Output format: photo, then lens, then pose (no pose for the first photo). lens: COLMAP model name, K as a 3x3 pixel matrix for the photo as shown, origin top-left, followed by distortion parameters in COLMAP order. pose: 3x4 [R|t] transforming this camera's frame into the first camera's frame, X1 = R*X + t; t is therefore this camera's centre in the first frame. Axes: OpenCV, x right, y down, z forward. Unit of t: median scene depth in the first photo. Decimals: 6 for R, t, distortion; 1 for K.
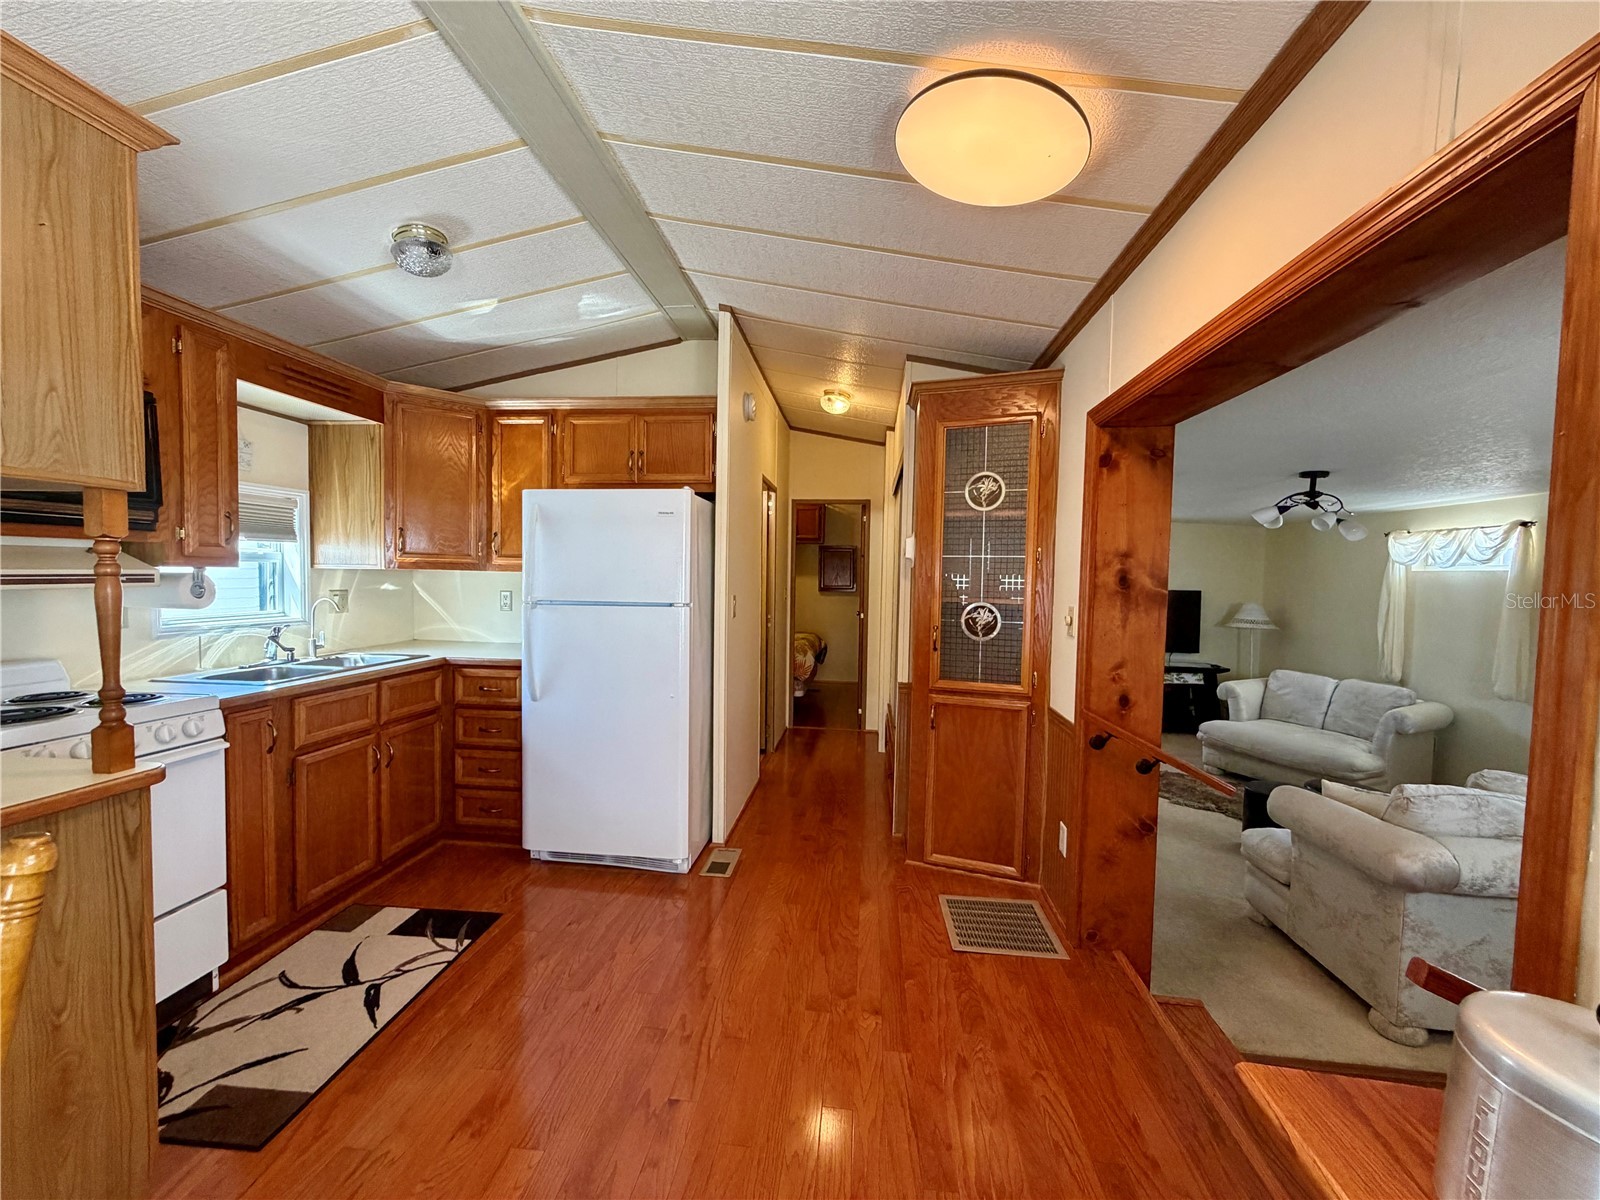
lens RADIAL K [[640.4, 0, 800.0], [0, 640.4, 600.0], [0, 0, 1]] dist [-0.000053, -0.000096]
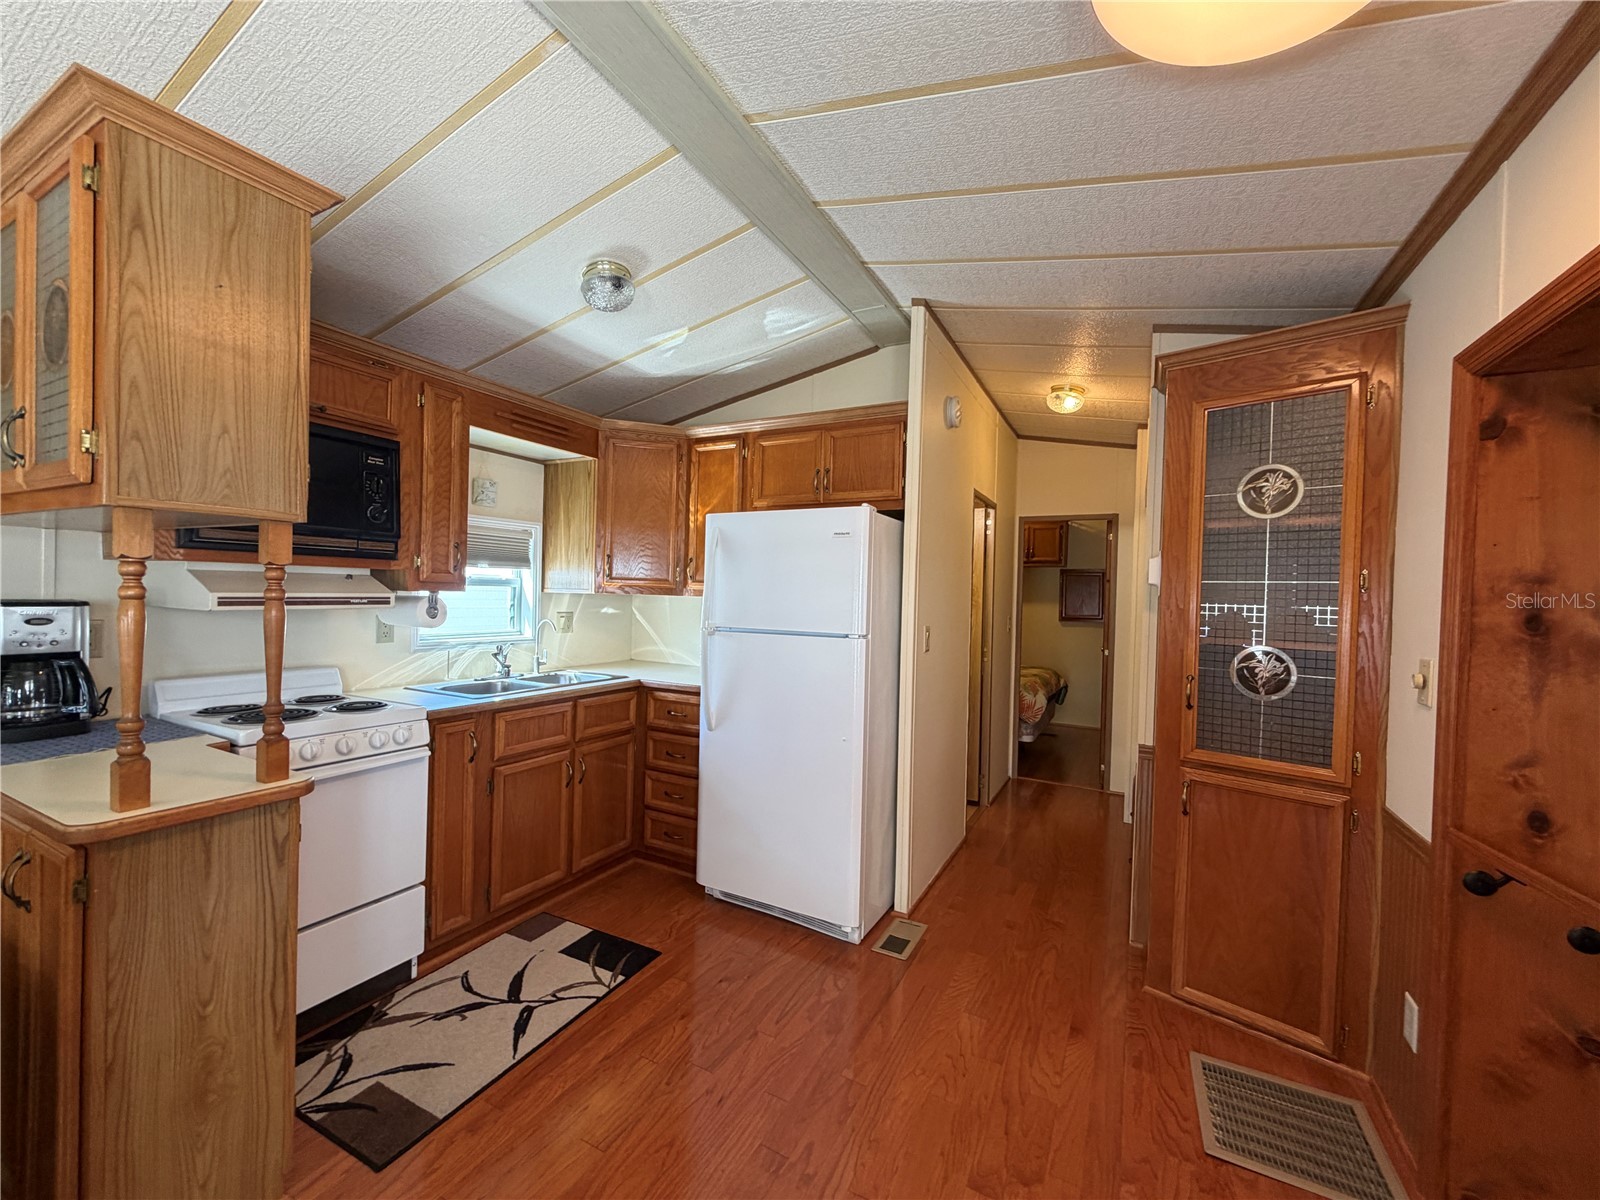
lens RADIAL K [[637.3, 0, 800.0], [0, 637.3, 600.0], [0, 0, 1]] dist [-0.000796, -0.000034]
pose [[0.927276, 0.011007, -0.374216, 0.073125], [-0.025380, 0.999116, -0.033502, -0.011460], [0.373517, 0.040563, 0.926736, 0.154332]]
